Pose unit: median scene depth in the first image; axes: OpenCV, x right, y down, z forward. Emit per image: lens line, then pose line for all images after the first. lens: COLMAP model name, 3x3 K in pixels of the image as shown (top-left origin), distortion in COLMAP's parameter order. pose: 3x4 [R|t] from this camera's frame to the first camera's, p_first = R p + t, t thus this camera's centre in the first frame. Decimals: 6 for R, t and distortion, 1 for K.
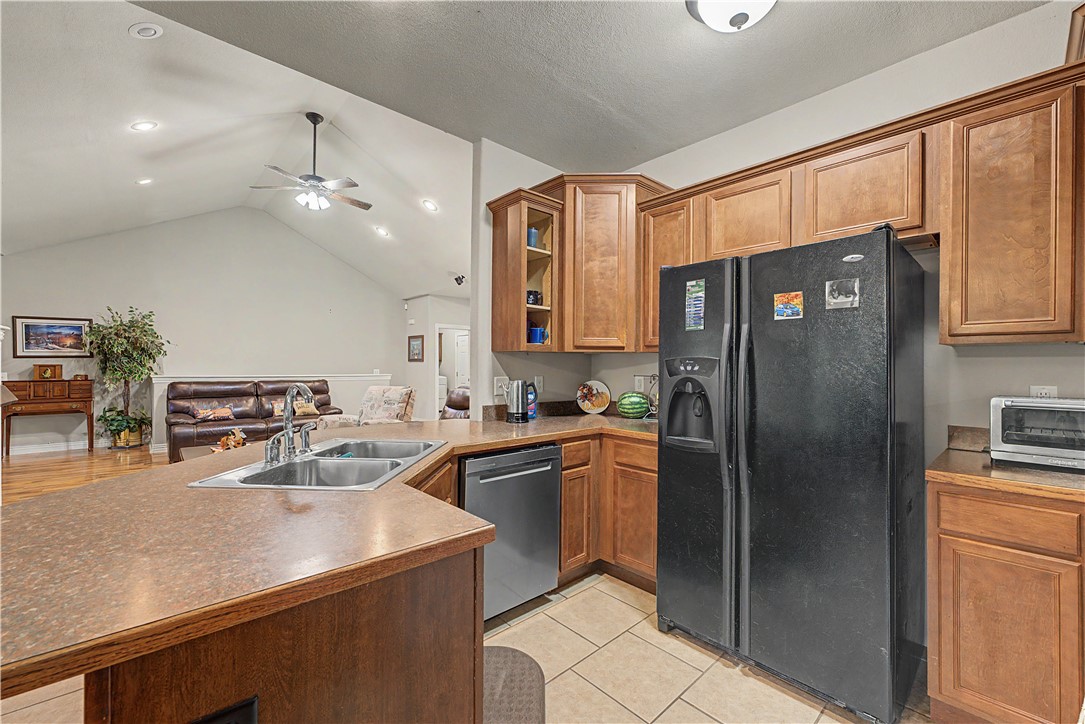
lens RADIAL K [[440.1, 0, 543.0], [0, 440.1, 362.4], [0, 0, 1]] dist [-0.001820, 0.000143]
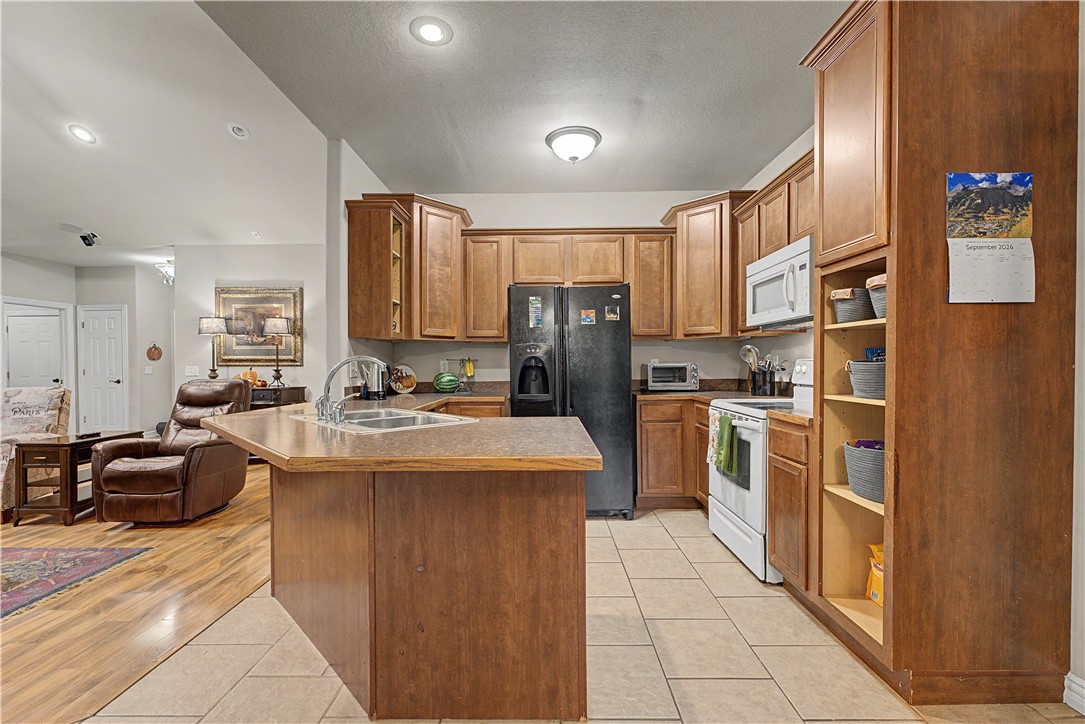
lens RADIAL K [[455.1, 0, 542.9], [0, 455.1, 364.9], [0, 0, 1]] dist [-0.001506, -0.000203]
pose [[0.685017, -0.013639, 0.728399, -0.855434], [0.005651, 0.999894, 0.013409, 0.043333], [-0.728505, -0.005069, 0.685022, -0.172446]]
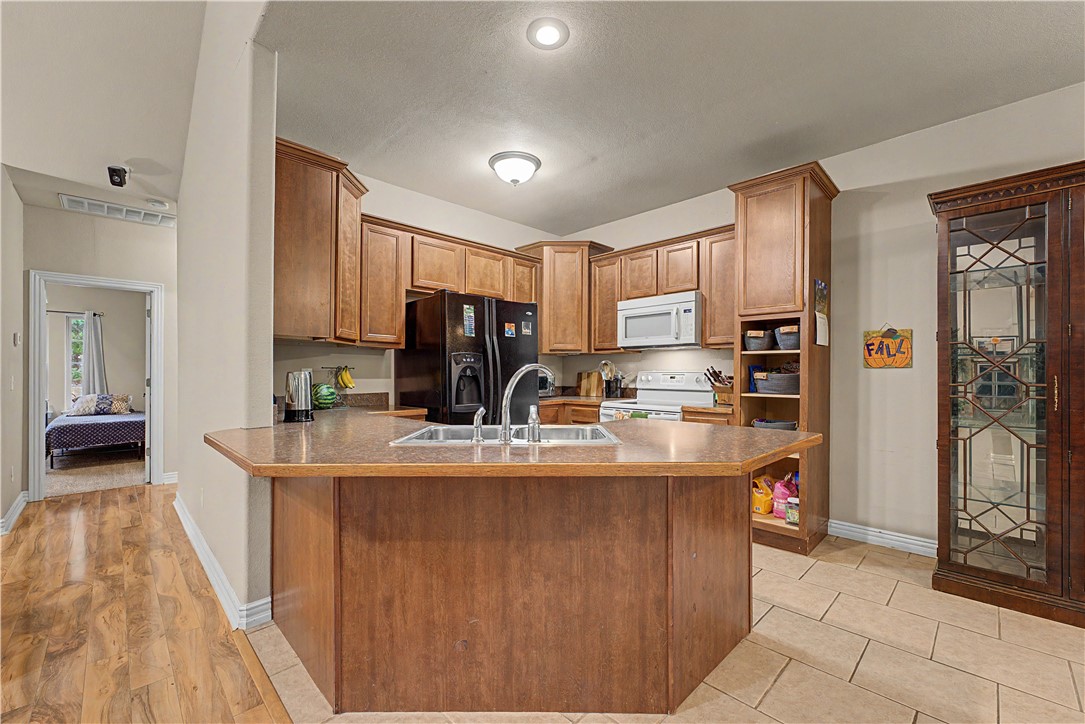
lens RADIAL K [[440.1, 0, 538.8], [0, 440.1, 370.5], [0, 0, 1]] dist [-0.001820, 0.000143]
pose [[-0.022316, -0.001707, 0.999750, -1.252575], [-0.009633, 0.999952, 0.001492, 0.046271], [-0.999705, -0.009598, -0.022332, 0.772692]]
